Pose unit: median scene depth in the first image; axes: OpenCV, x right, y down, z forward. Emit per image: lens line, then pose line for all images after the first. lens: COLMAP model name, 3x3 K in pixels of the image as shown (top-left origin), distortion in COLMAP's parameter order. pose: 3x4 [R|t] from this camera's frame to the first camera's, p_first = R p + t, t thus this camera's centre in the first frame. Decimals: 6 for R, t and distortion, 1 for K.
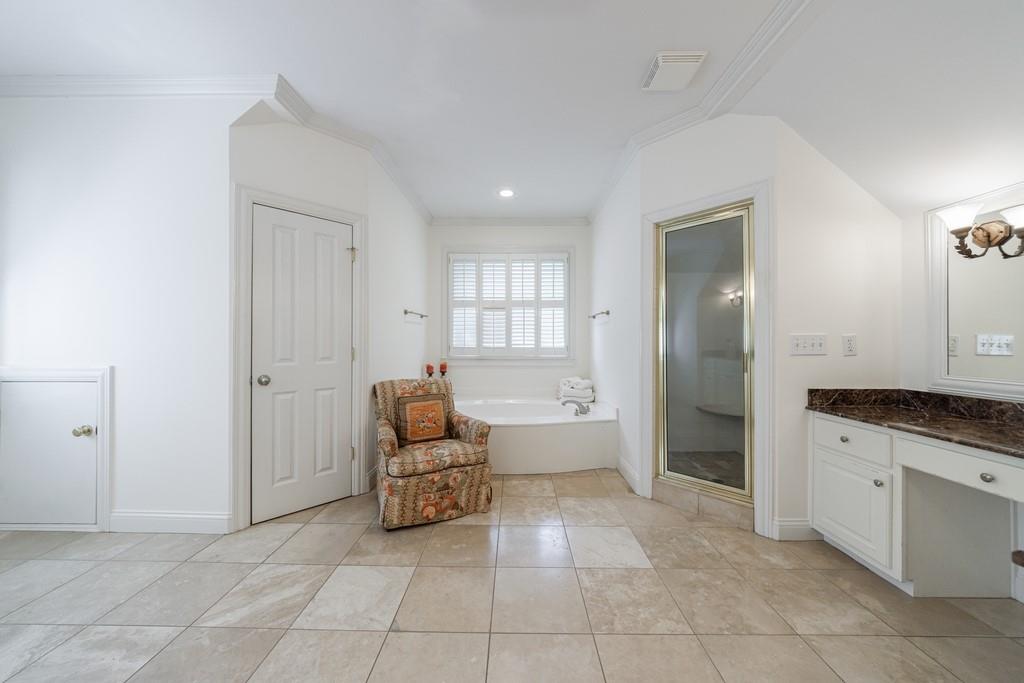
lens RADIAL K [[355.4, 0, 518.3], [0, 355.4, 340.2], [0, 0, 1]] dist [-0.005554, -0.000998]
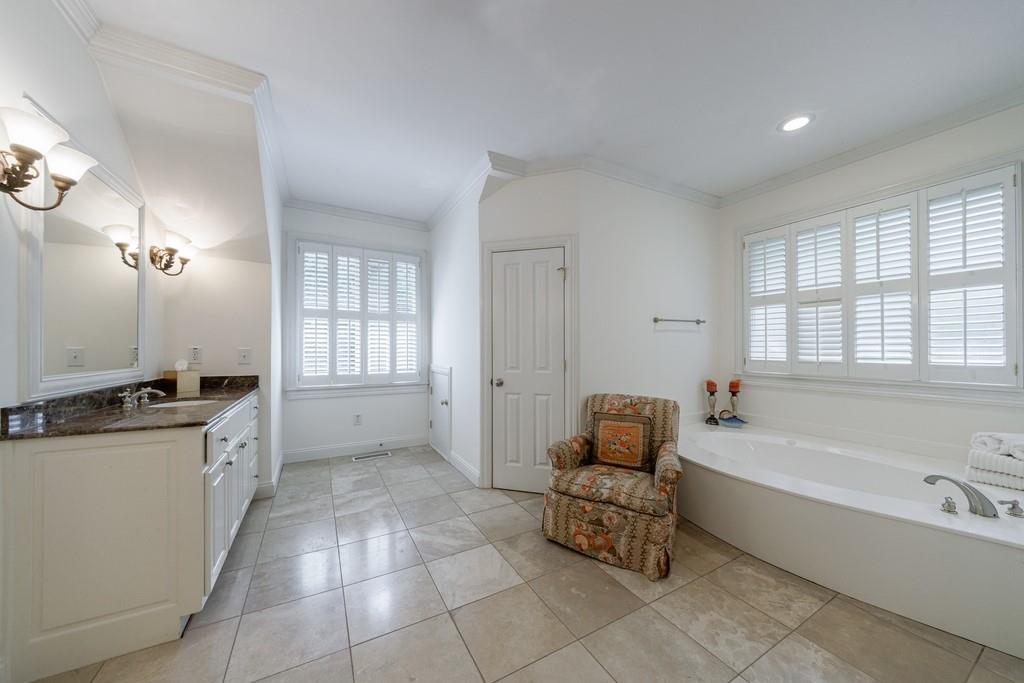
lens RADIAL K [[355.4, 0, 514.5], [0, 355.4, 346.1], [0, 0, 1]] dist [-0.005554, -0.000998]
pose [[0.472921, -0.006097, -0.881084, 0.421396], [0.005959, 0.999975, -0.003721, -0.016858], [0.881085, -0.003490, 0.472946, 0.363808]]
